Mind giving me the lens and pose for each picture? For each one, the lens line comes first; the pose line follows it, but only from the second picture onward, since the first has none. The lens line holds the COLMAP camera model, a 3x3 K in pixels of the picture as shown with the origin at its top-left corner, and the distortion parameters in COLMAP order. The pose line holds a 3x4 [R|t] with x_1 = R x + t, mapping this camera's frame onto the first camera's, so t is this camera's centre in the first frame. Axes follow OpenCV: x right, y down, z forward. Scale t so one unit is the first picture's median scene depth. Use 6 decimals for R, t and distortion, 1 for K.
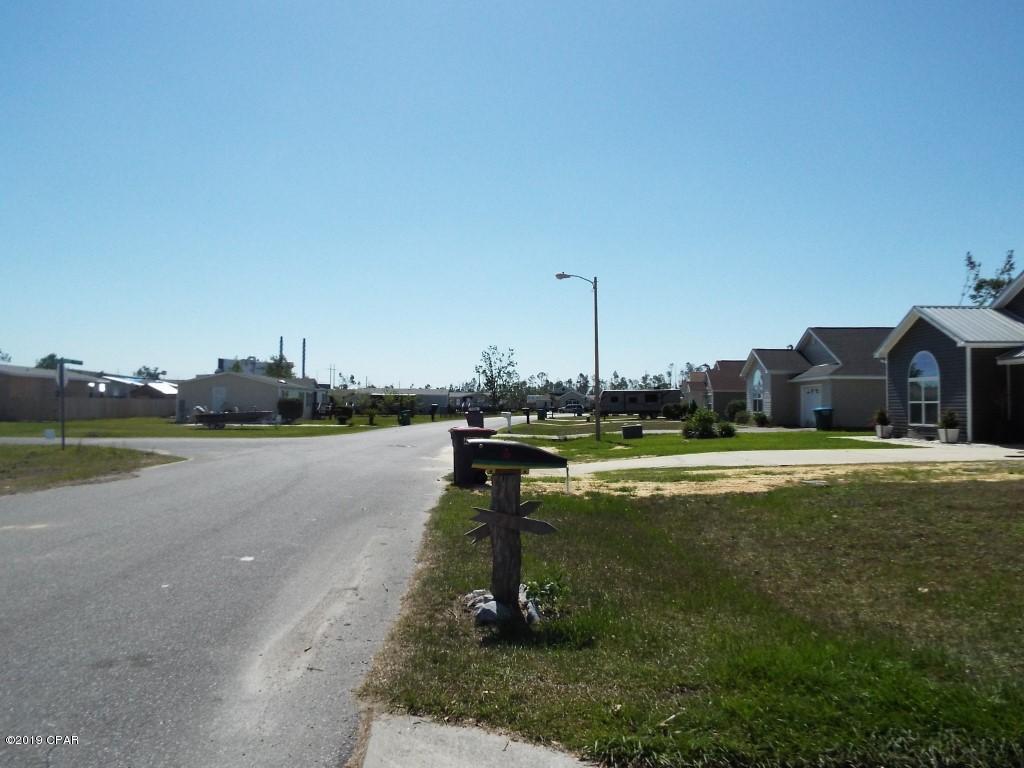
lens RADIAL K [[736.1, 0, 512.0], [0, 736.1, 384.0], [0, 0, 1]] dist [0.000734, 0.000989]
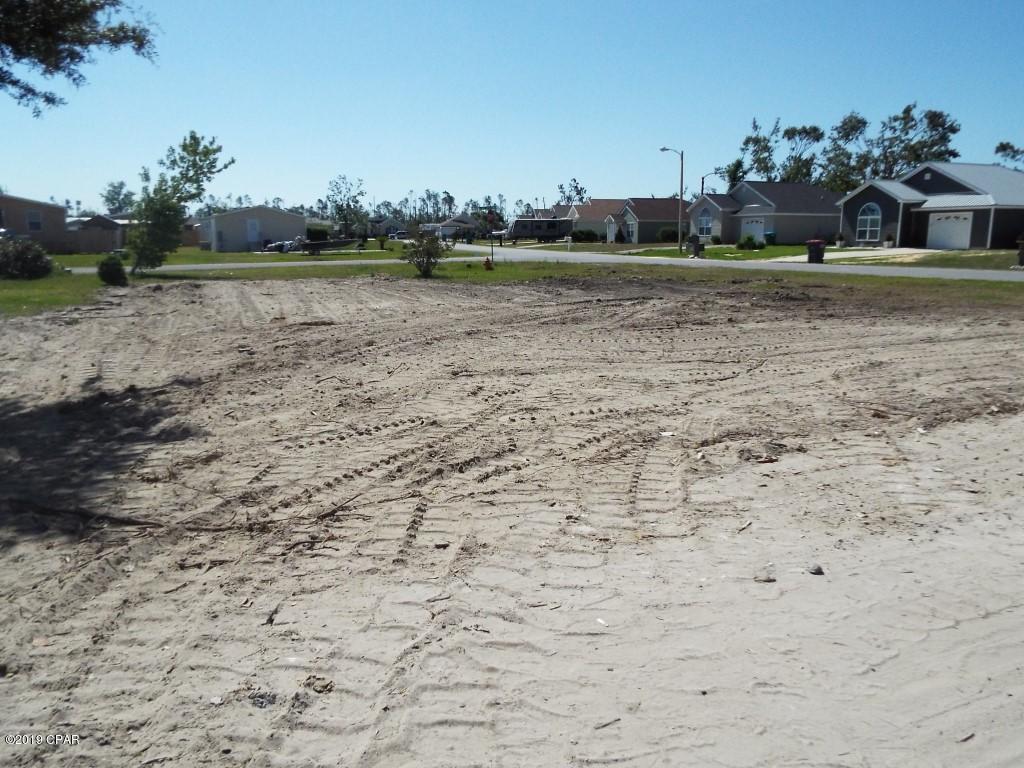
lens RADIAL K [[736.1, 0, 512.0], [0, 736.1, 384.0], [0, 0, 1]] dist [0.000734, 0.000989]
pose [[0.915515, -0.092043, 0.391611, -1.103332], [-0.001197, 0.972845, 0.231453, -0.025964], [-0.402281, -0.212367, 0.890545, -0.479600]]
